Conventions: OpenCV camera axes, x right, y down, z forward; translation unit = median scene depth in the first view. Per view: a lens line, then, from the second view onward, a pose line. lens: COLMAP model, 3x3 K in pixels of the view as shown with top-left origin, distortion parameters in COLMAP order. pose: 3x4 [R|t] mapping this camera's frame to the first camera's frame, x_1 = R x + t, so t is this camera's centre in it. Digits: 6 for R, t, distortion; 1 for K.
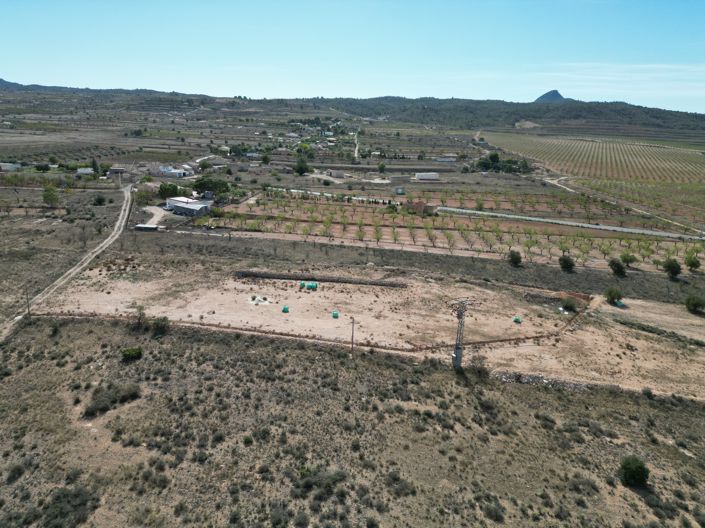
lens RADIAL K [[495.7, 0, 352.8], [0, 495.7, 264.1], [0, 0, 1]] dist [0.059128, -0.044645]
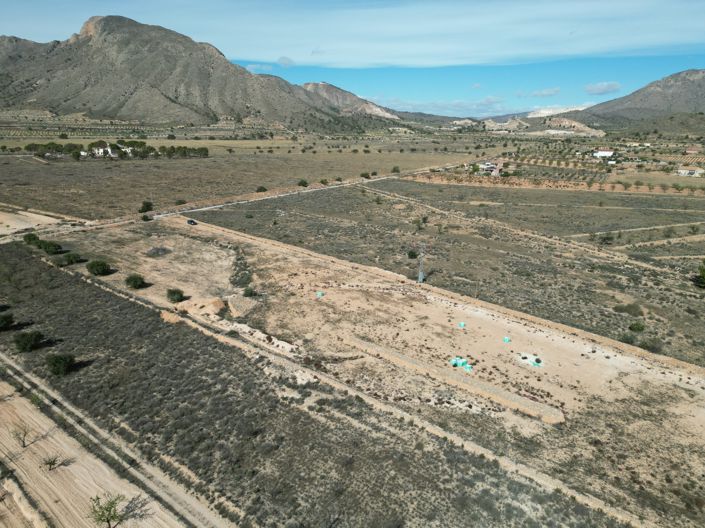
lens RADIAL K [[495.7, 0, 352.3], [0, 495.7, 264.6], [0, 0, 1]] dist [0.059128, -0.044645]
pose [[-0.832439, -0.211006, 0.512369, -0.261958], [0.093078, 0.858274, 0.504680, -0.417641], [-0.546244, 0.467805, -0.694821, 1.305077]]
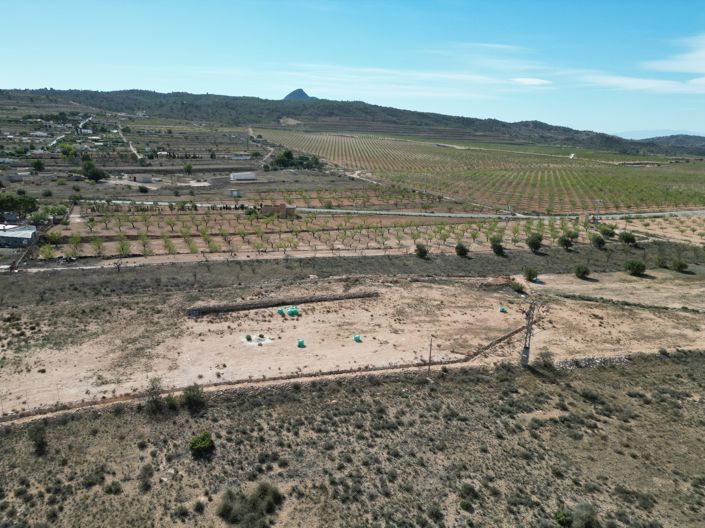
lens RADIAL K [[495.7, 0, 352.9], [0, 495.7, 262.2], [0, 0, 1]] dist [0.059128, -0.044645]
pose [[0.890618, -0.130055, 0.435758, -0.300221], [0.128421, 0.991159, 0.033346, -0.048635], [-0.436242, 0.026261, 0.899446, 0.128055]]
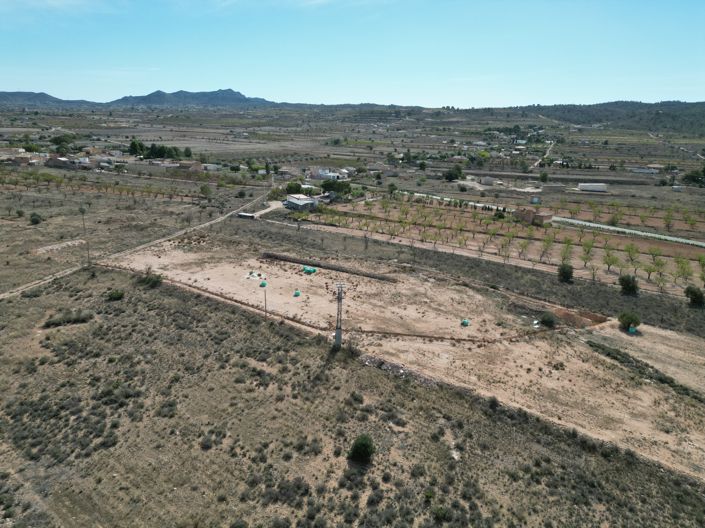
lens RADIAL K [[495.7, 0, 353.2], [0, 495.7, 264.7], [0, 0, 1]] dist [0.059128, -0.044645]
pose [[0.914067, 0.100564, -0.392896, 0.365753], [-0.107576, 0.994188, 0.004193, 0.013506], [0.391034, 0.038434, 0.919573, 0.013653]]
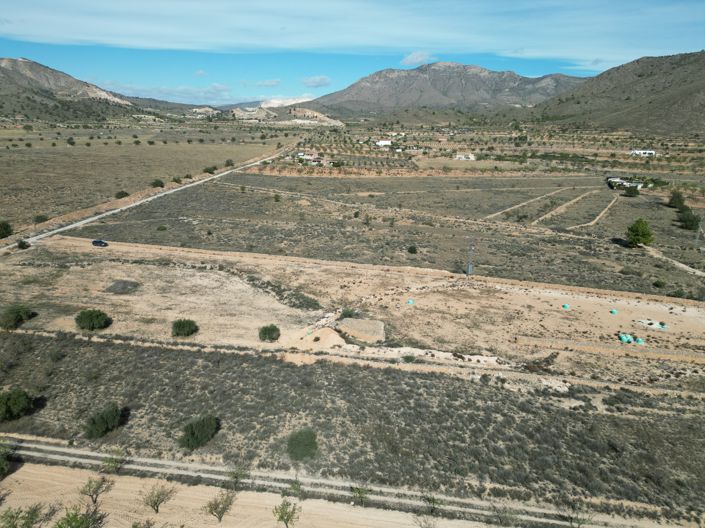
lens RADIAL K [[495.7, 0, 352.8], [0, 495.7, 266.0], [0, 0, 1]] dist [0.059128, -0.044645]
pose [[-0.994340, -0.090958, 0.054912, 0.299595], [-0.047416, 0.842395, 0.536770, -0.431836], [-0.095081, 0.531128, -0.841940, 1.437925]]
